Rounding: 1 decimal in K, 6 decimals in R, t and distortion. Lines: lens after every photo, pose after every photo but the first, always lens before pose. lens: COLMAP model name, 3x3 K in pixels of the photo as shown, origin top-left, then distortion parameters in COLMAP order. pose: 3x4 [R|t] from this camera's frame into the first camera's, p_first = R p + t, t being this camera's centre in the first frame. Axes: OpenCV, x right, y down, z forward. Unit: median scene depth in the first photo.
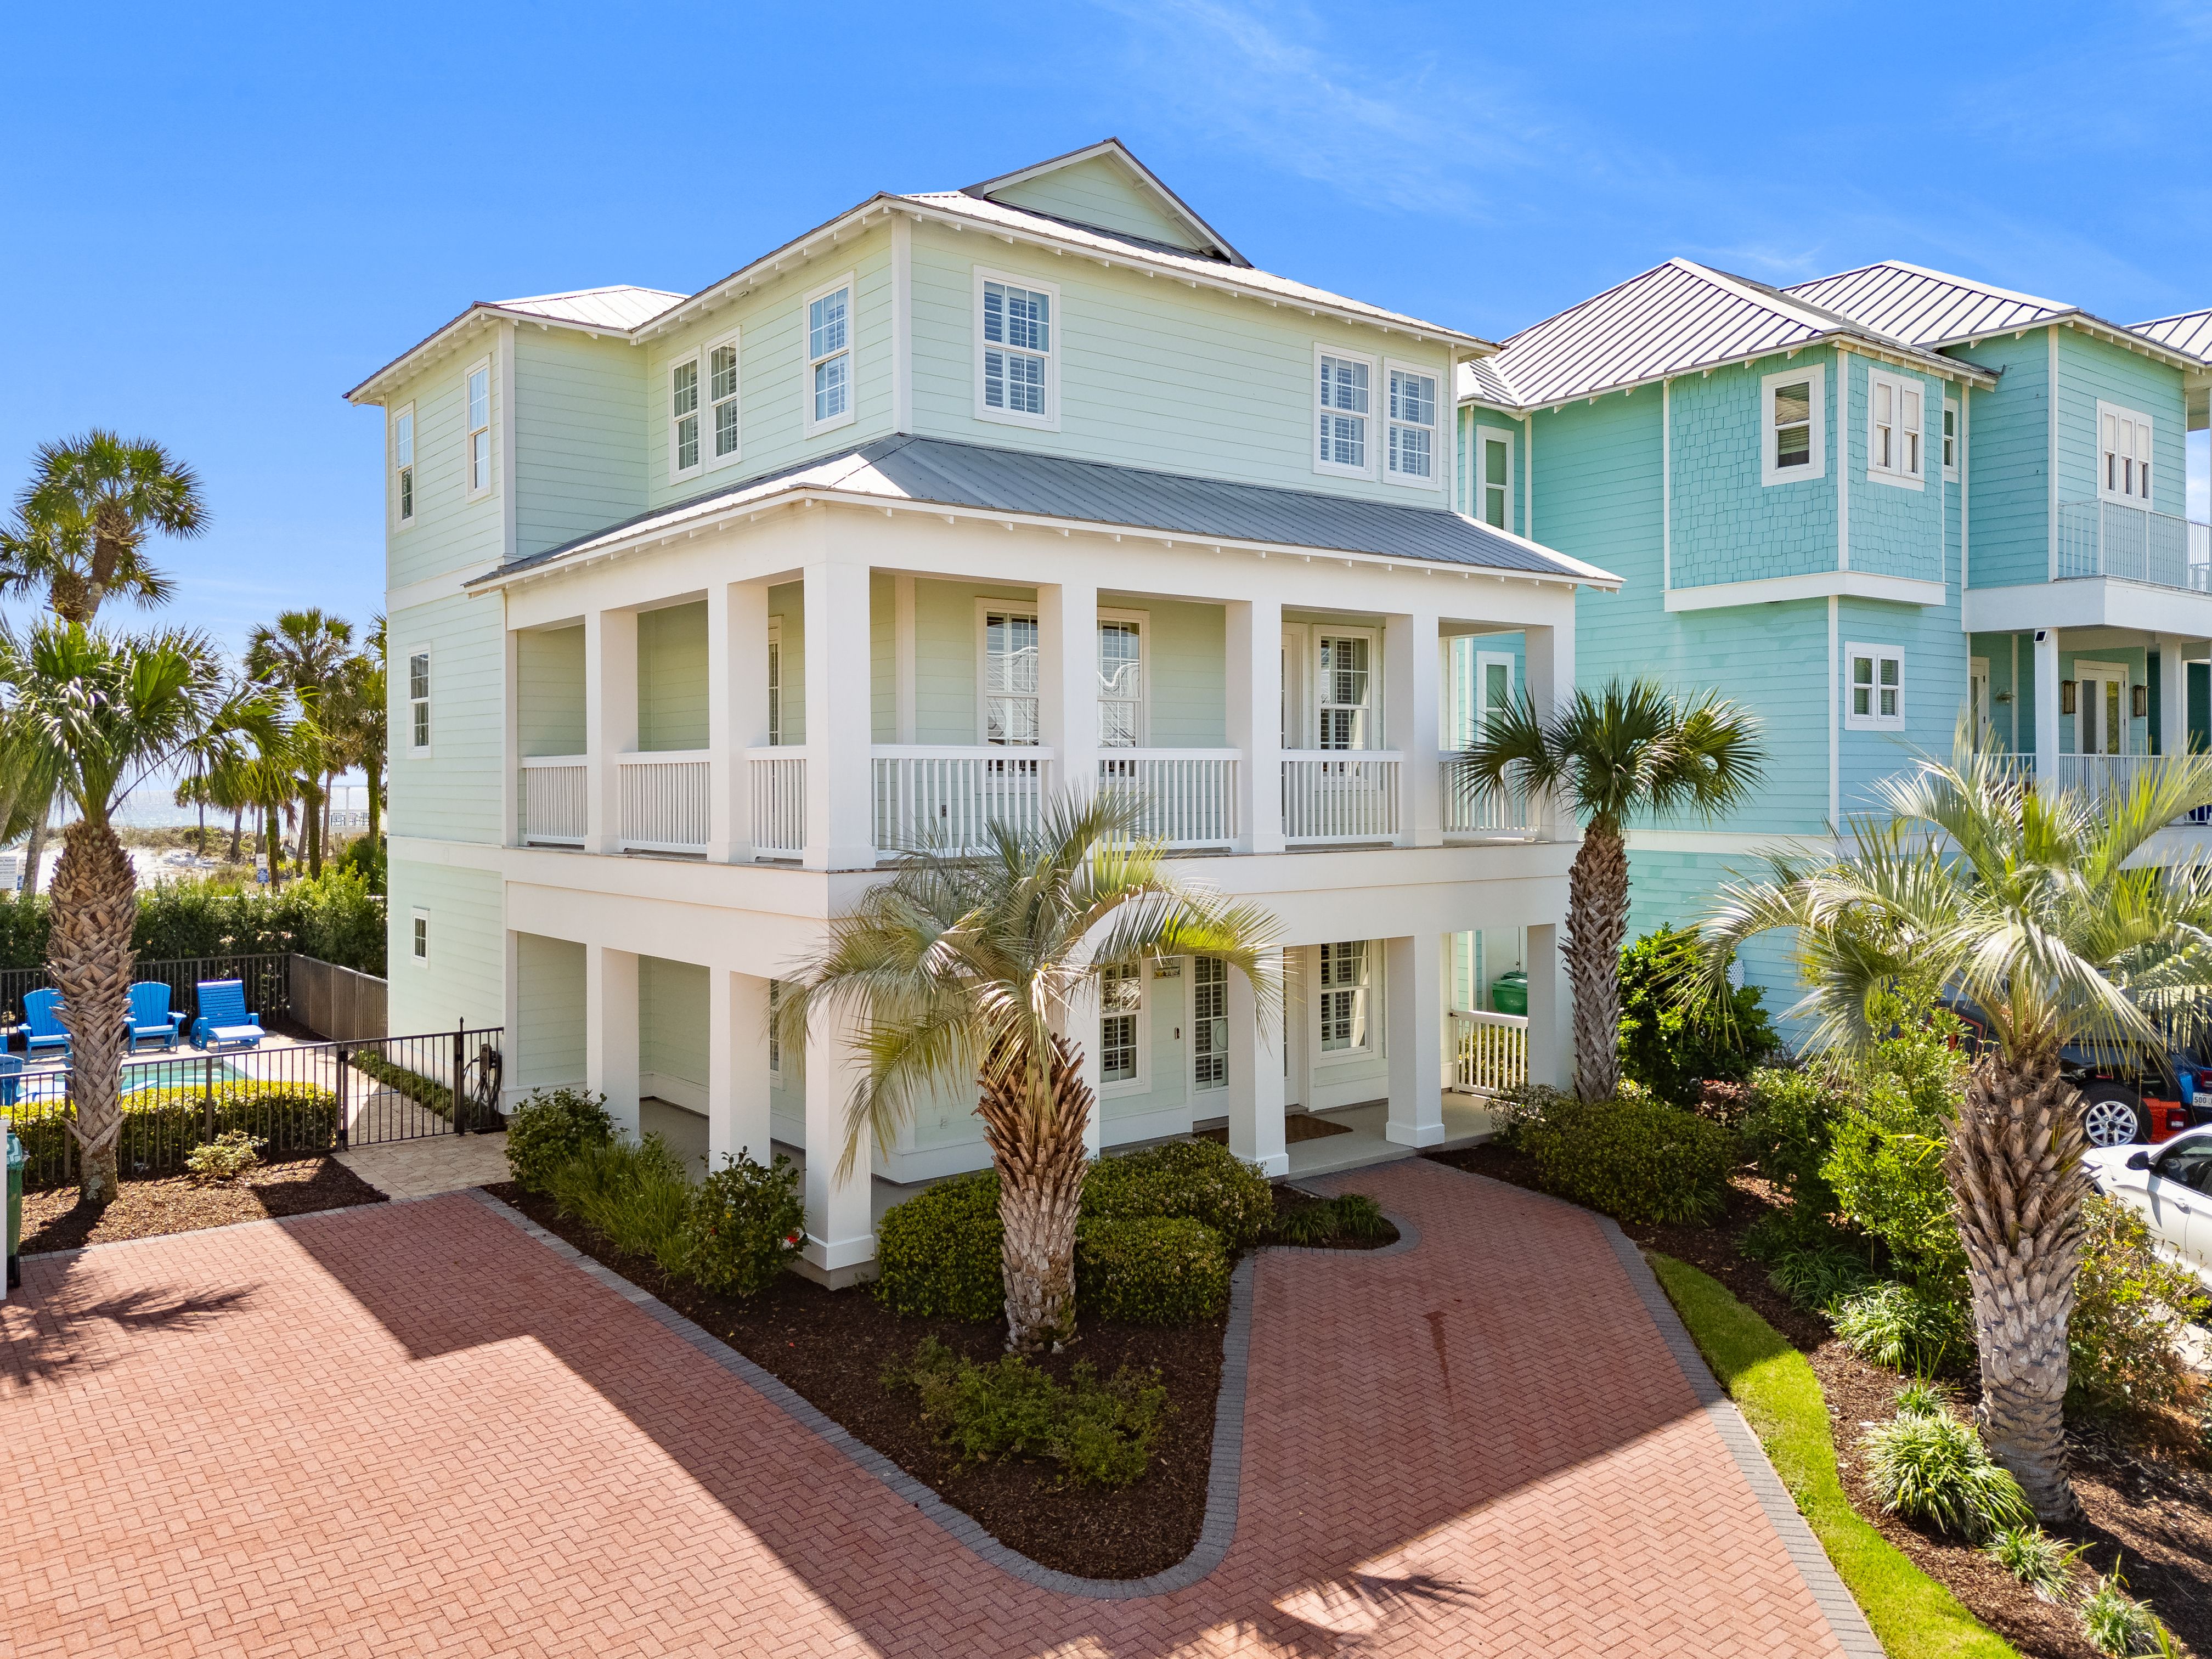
lens RADIAL K [[1652.2, 0, 1106.0], [0, 1652.2, 829.5], [0, 0, 1]] dist [0.008061, 0.000941]
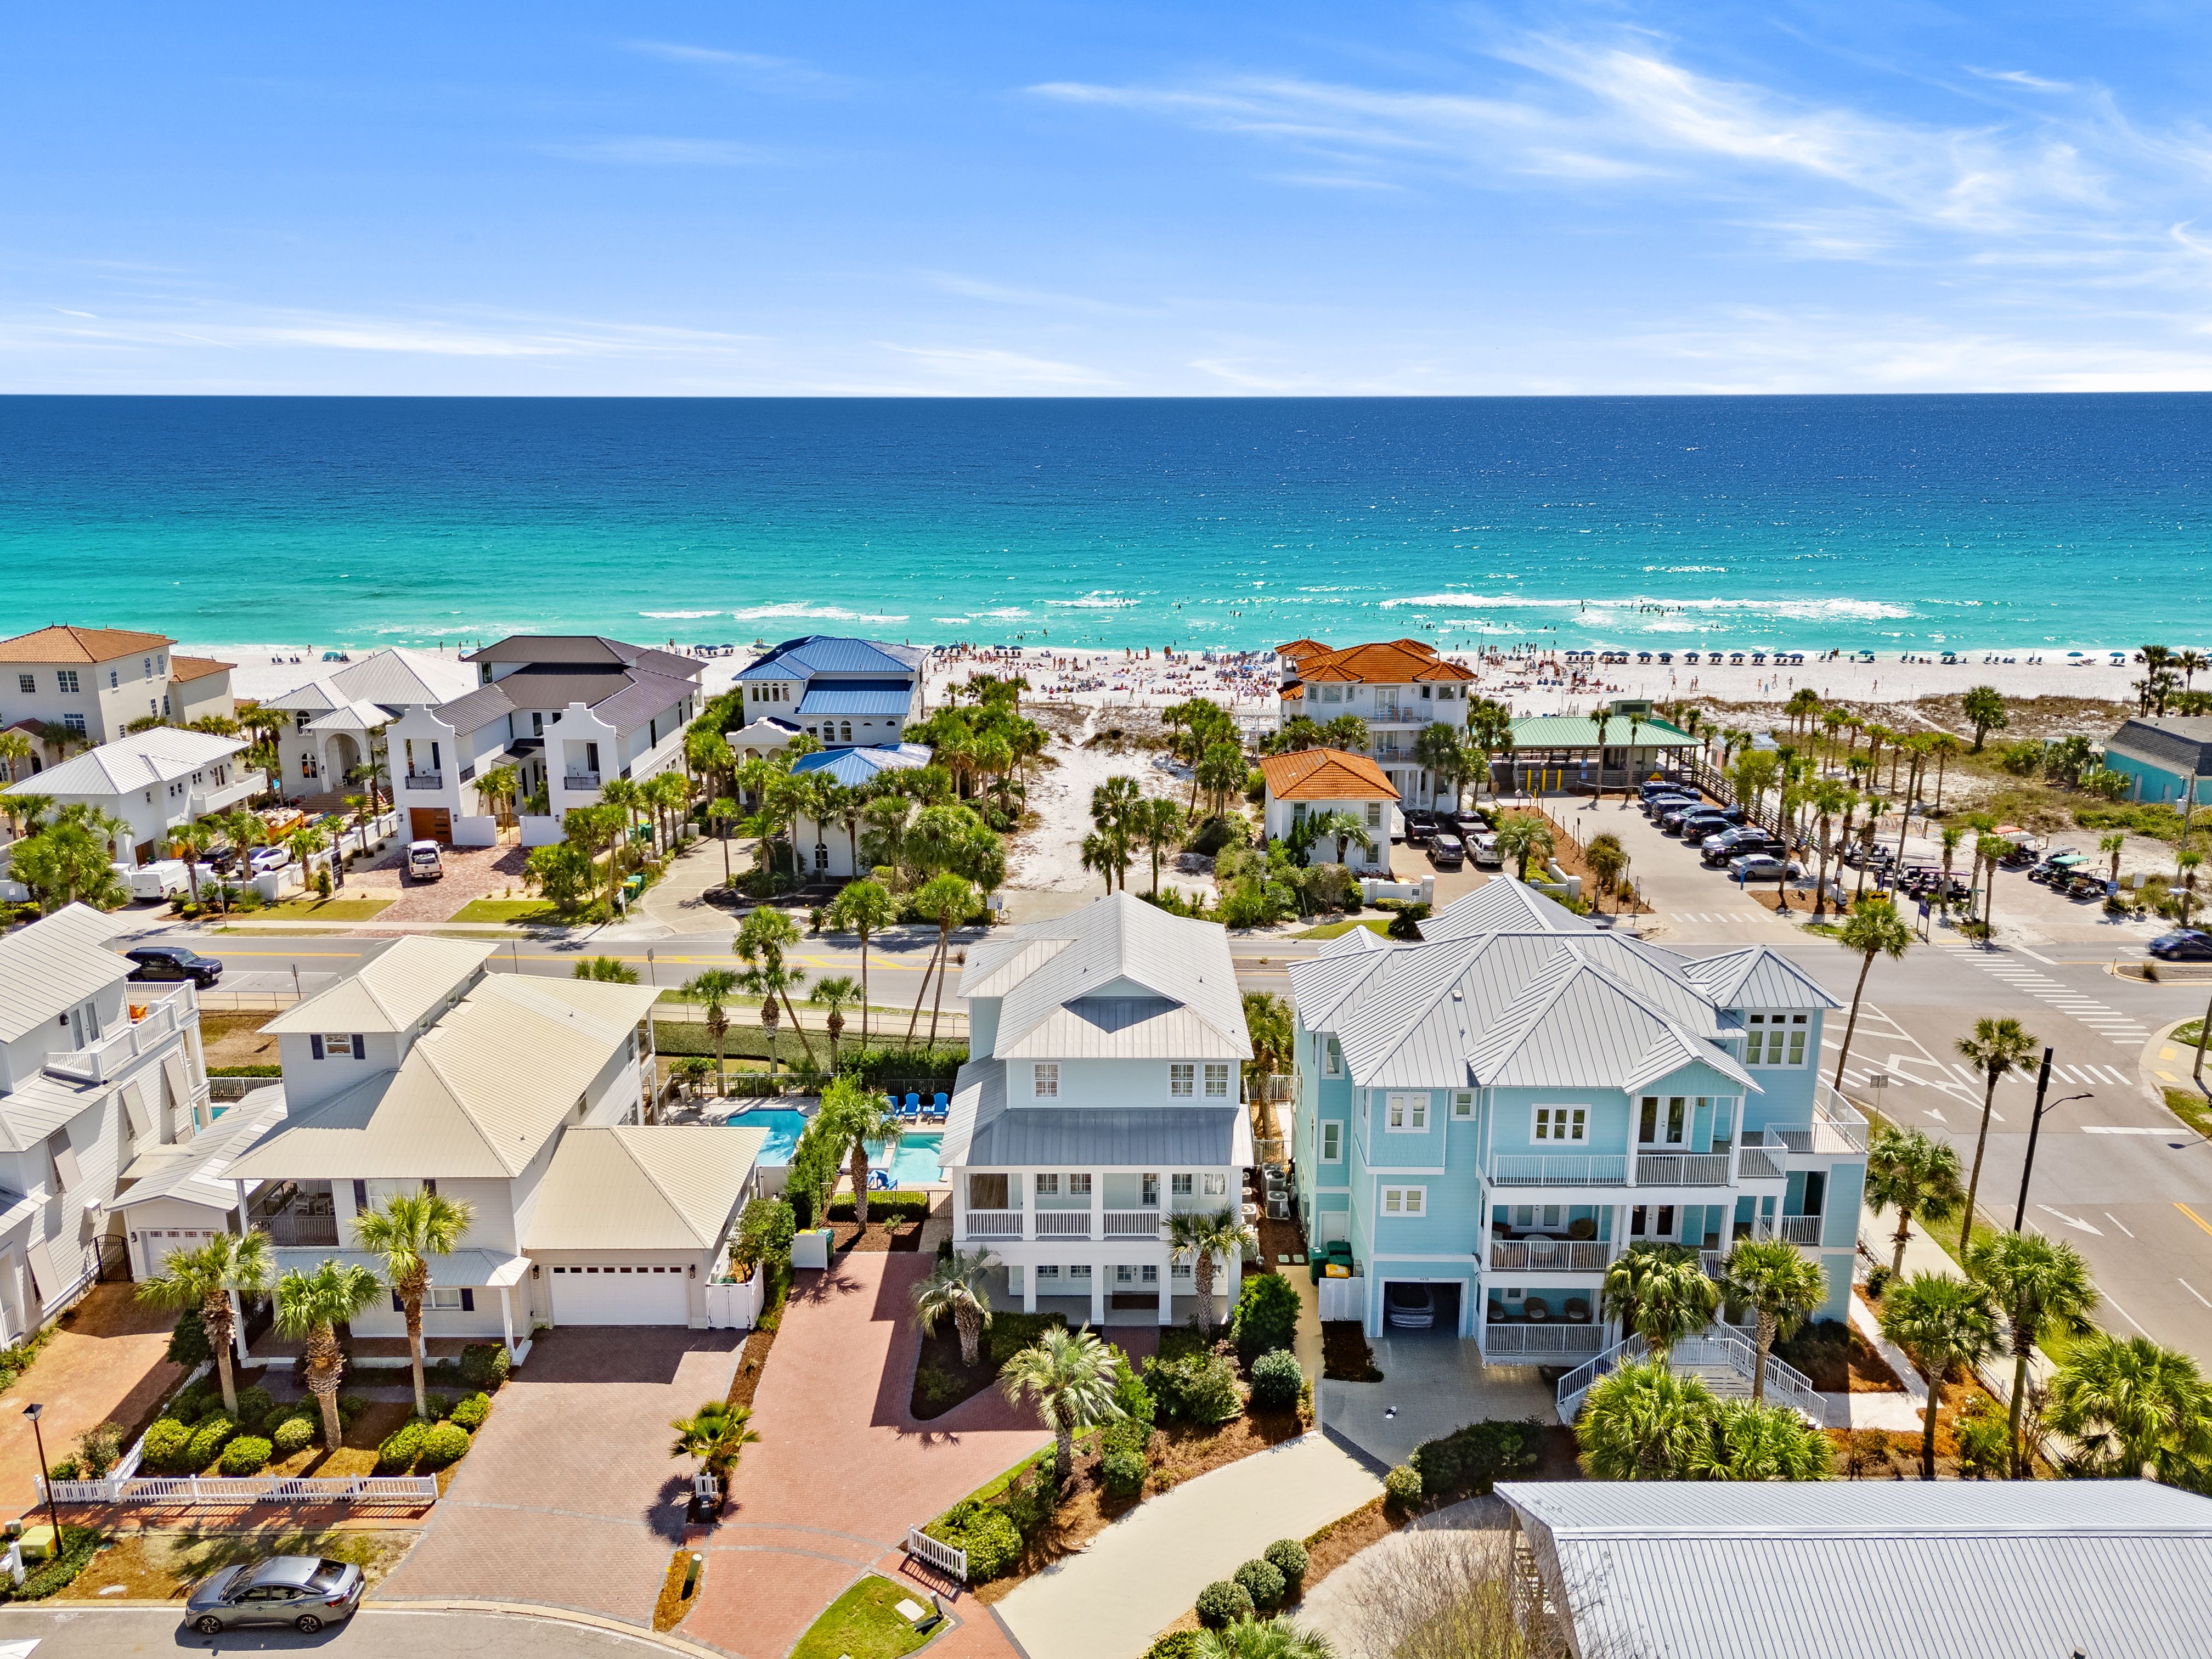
lens RADIAL K [[1610.9, 0, 1107.6], [0, 1610.9, 859.9], [0, 0, 1]] dist [0.005731, 0.062035]
pose [[0.786146, 0.175972, -0.592460, 2.252224], [-0.026138, 0.967218, 0.252599, -1.837038], [0.617488, -0.183094, 0.764974, -1.627009]]
